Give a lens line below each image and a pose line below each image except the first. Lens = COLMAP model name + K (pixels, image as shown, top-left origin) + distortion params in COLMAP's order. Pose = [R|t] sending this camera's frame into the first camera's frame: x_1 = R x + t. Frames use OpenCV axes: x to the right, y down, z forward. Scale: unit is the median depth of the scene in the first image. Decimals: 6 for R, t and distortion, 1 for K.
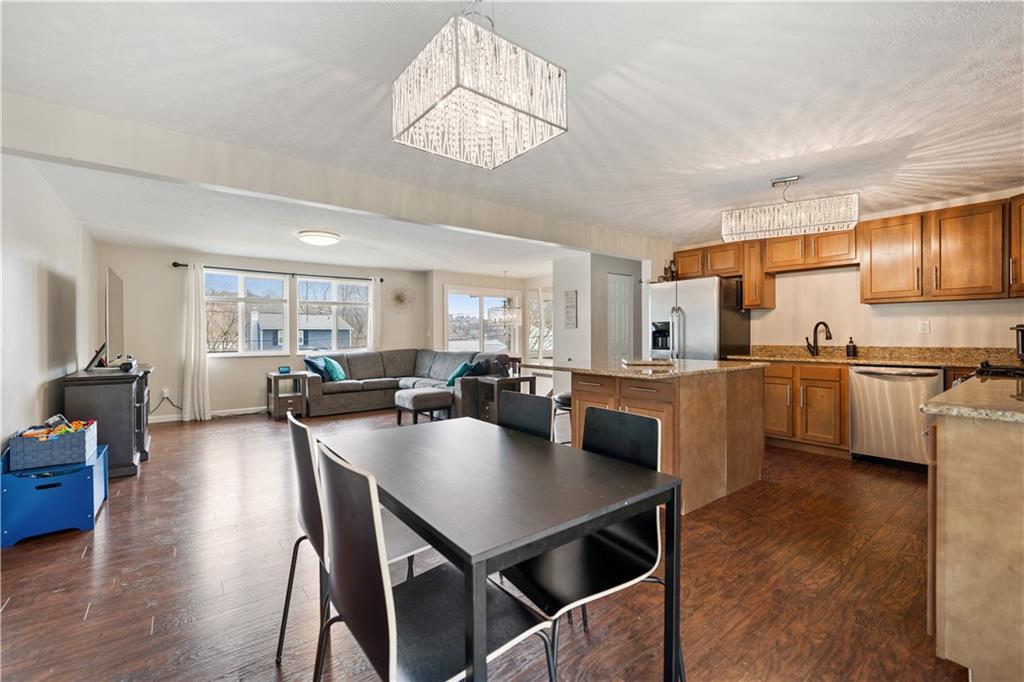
lens RADIAL K [[423.5, 0, 518.0], [0, 423.5, 337.2], [0, 0, 1]] dist [-0.014173, 0.004048]
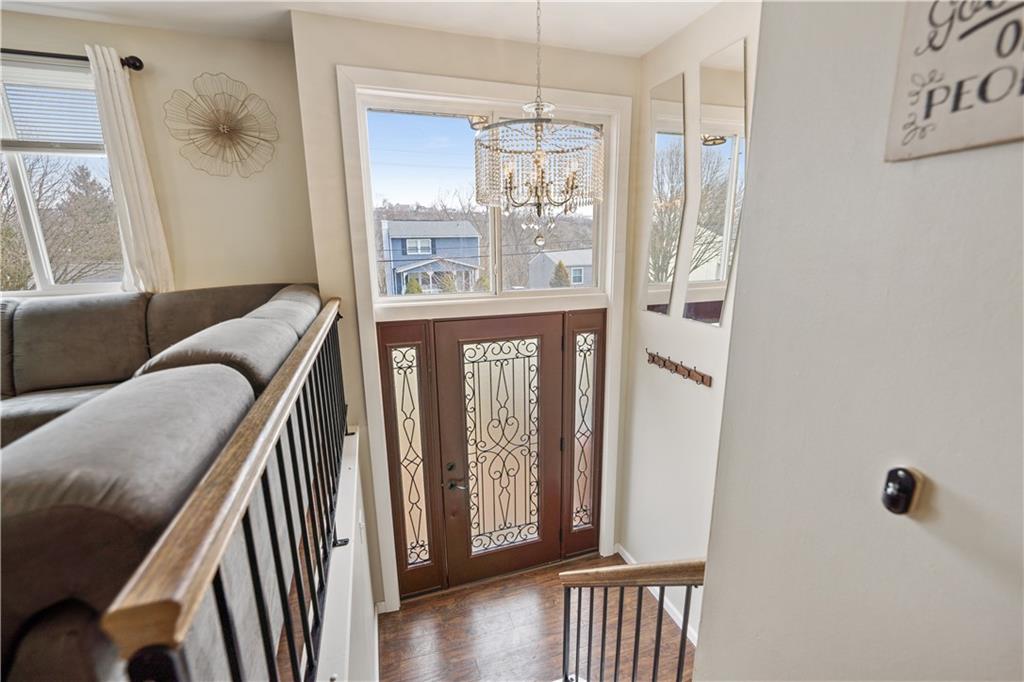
lens RADIAL K [[423.5, 0, 511.6], [0, 423.5, 338.0], [0, 0, 1]] dist [-0.014173, 0.004048]
pose [[0.932577, 0.070006, -0.354116, 0.109665], [0.008182, 0.976662, 0.214626, -0.003370], [0.360877, -0.203053, 0.910240, 1.449032]]
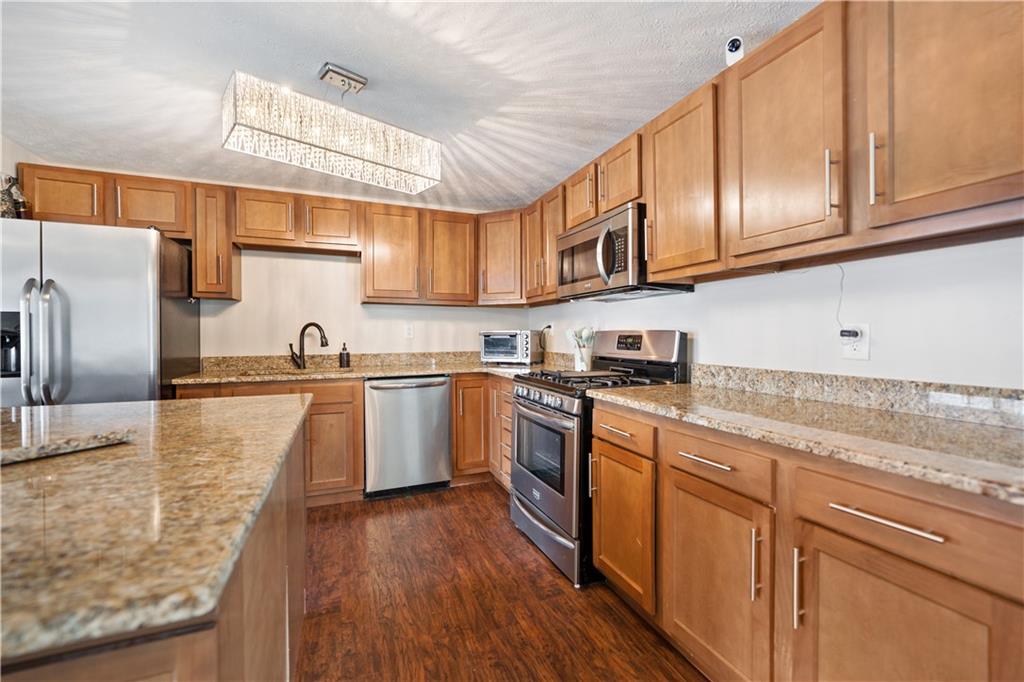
lens RADIAL K [[423.5, 0, 508.9], [0, 423.5, 339.2], [0, 0, 1]] dist [-0.014173, 0.004048]
pose [[0.283372, -0.006599, 0.958987, 0.111080], [0.006437, 0.999967, 0.004979, -0.009760], [-0.958988, 0.004762, 0.283405, 0.486837]]
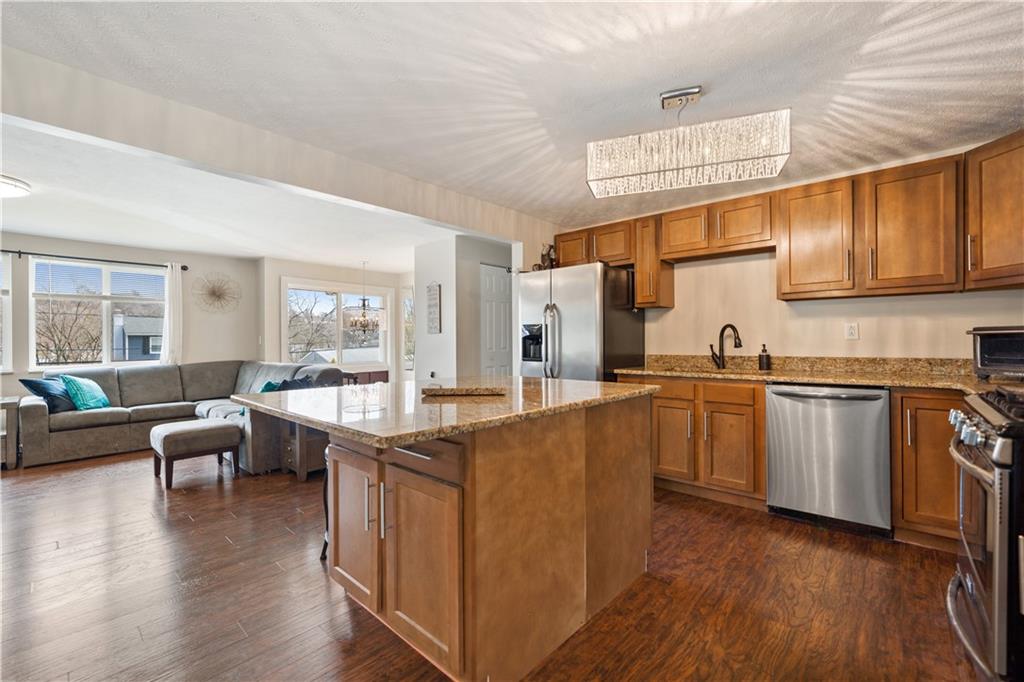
lens RADIAL K [[423.5, 0, 516.0], [0, 423.5, 342.3], [0, 0, 1]] dist [-0.014173, 0.004048]
pose [[0.985074, -0.001923, 0.172120, 0.223389], [0.002490, 0.999992, -0.003077, -0.002745], [-0.172113, 0.003459, 0.985071, 0.333555]]
